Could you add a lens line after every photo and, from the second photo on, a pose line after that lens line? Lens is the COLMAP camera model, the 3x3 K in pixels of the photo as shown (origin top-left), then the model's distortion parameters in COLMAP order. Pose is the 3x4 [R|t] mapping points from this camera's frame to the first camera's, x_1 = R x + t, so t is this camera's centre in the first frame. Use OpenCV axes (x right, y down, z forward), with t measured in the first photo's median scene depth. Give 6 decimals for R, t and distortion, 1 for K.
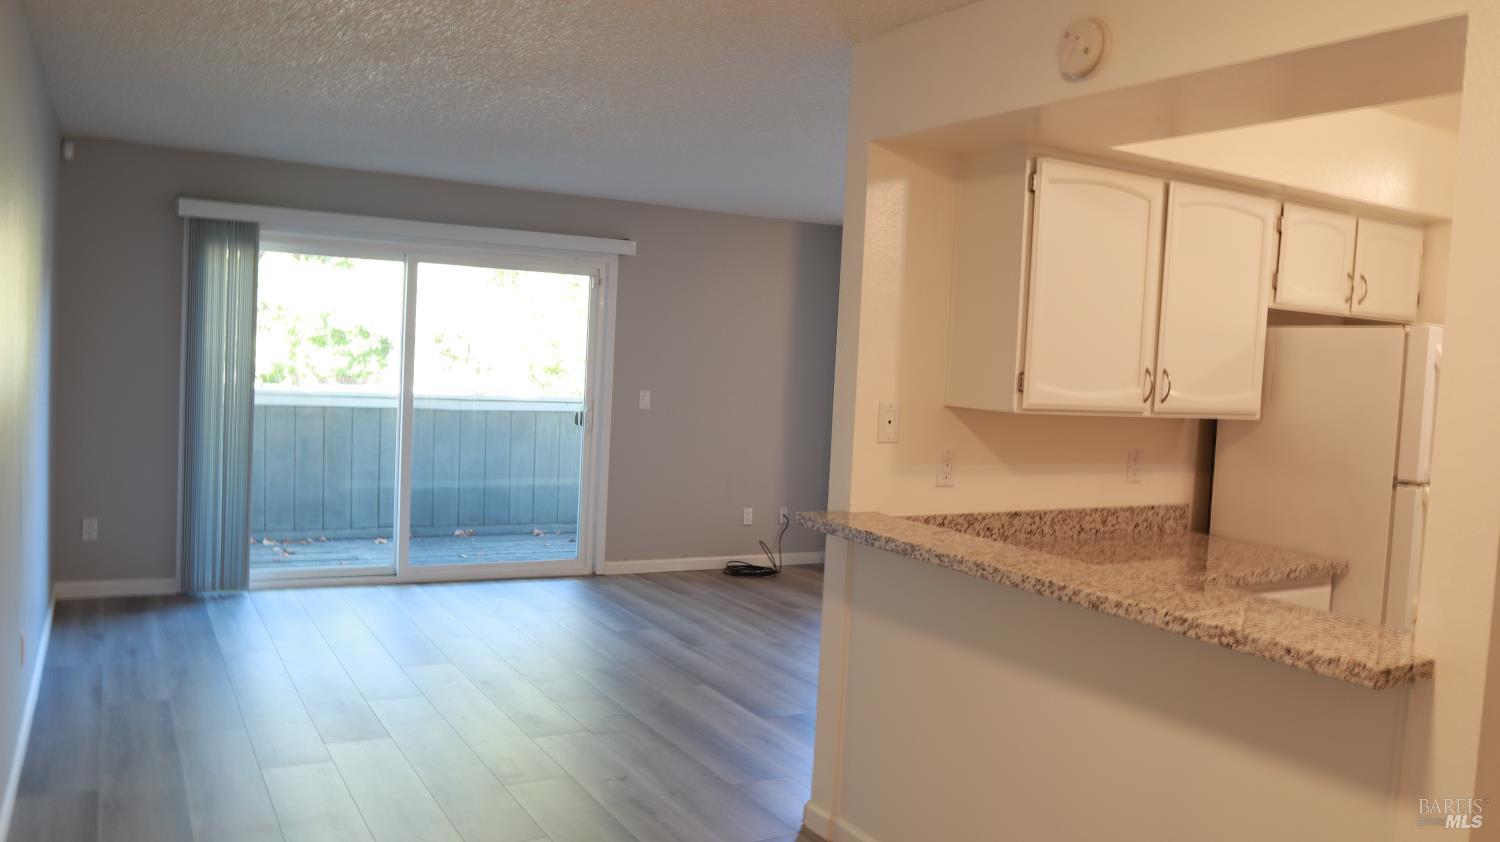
lens RADIAL K [[1112.2, 0, 750.0], [0, 1112.2, 421.0], [0, 0, 1]] dist [-0.000257, 0.000613]
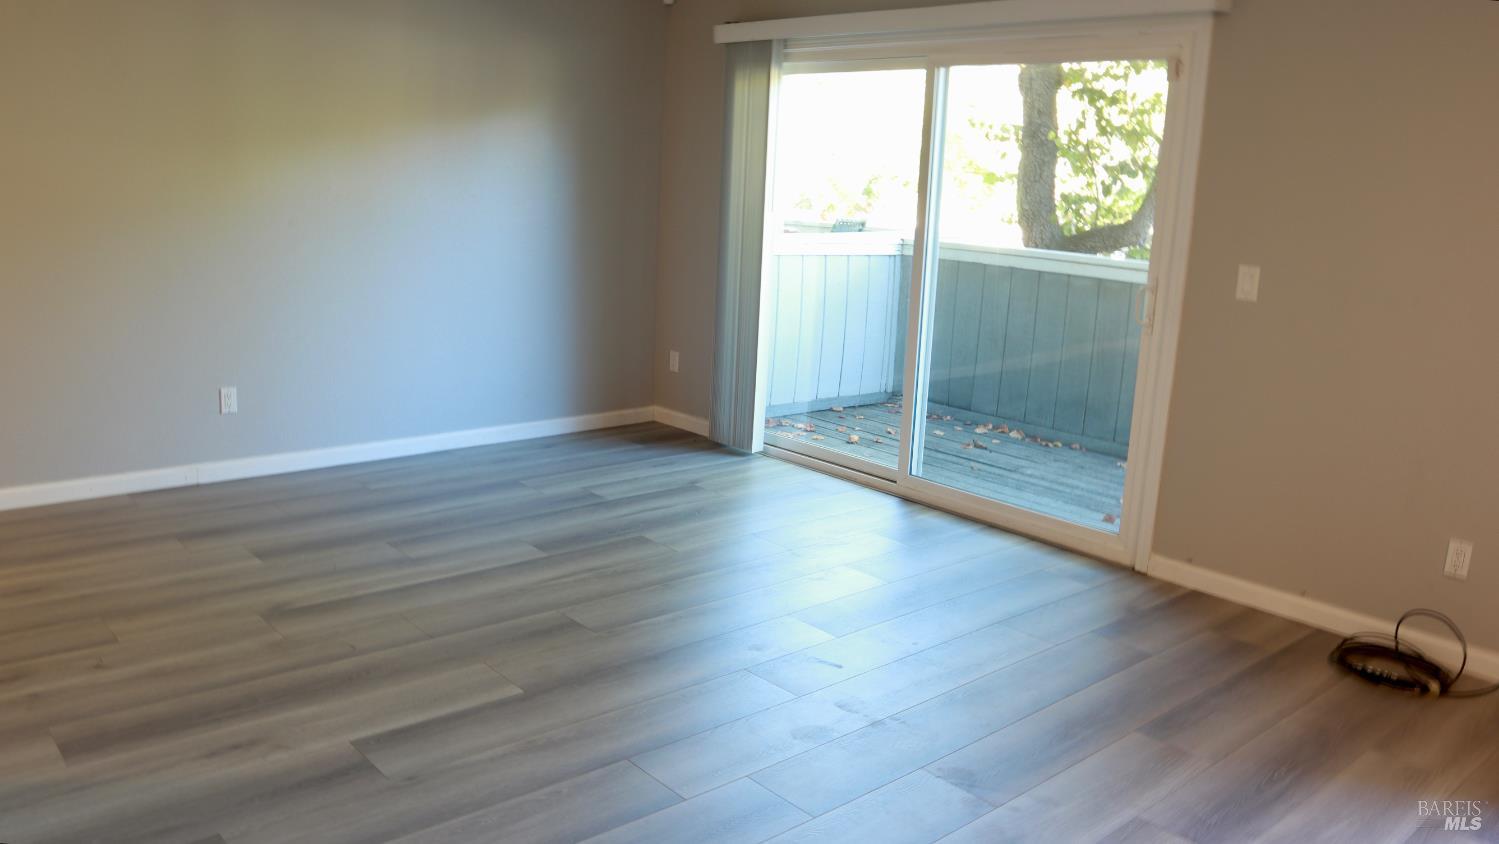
lens RADIAL K [[1210.3, 0, 749.5], [0, 1210.3, 422.0], [0, 0, 1]] dist [-0.003535, -0.000305]
pose [[0.223001, 0.164030, -0.960919, 0.431436], [-0.094130, 0.984758, 0.146255, -0.016151], [0.970263, 0.057836, 0.235042, 0.639455]]
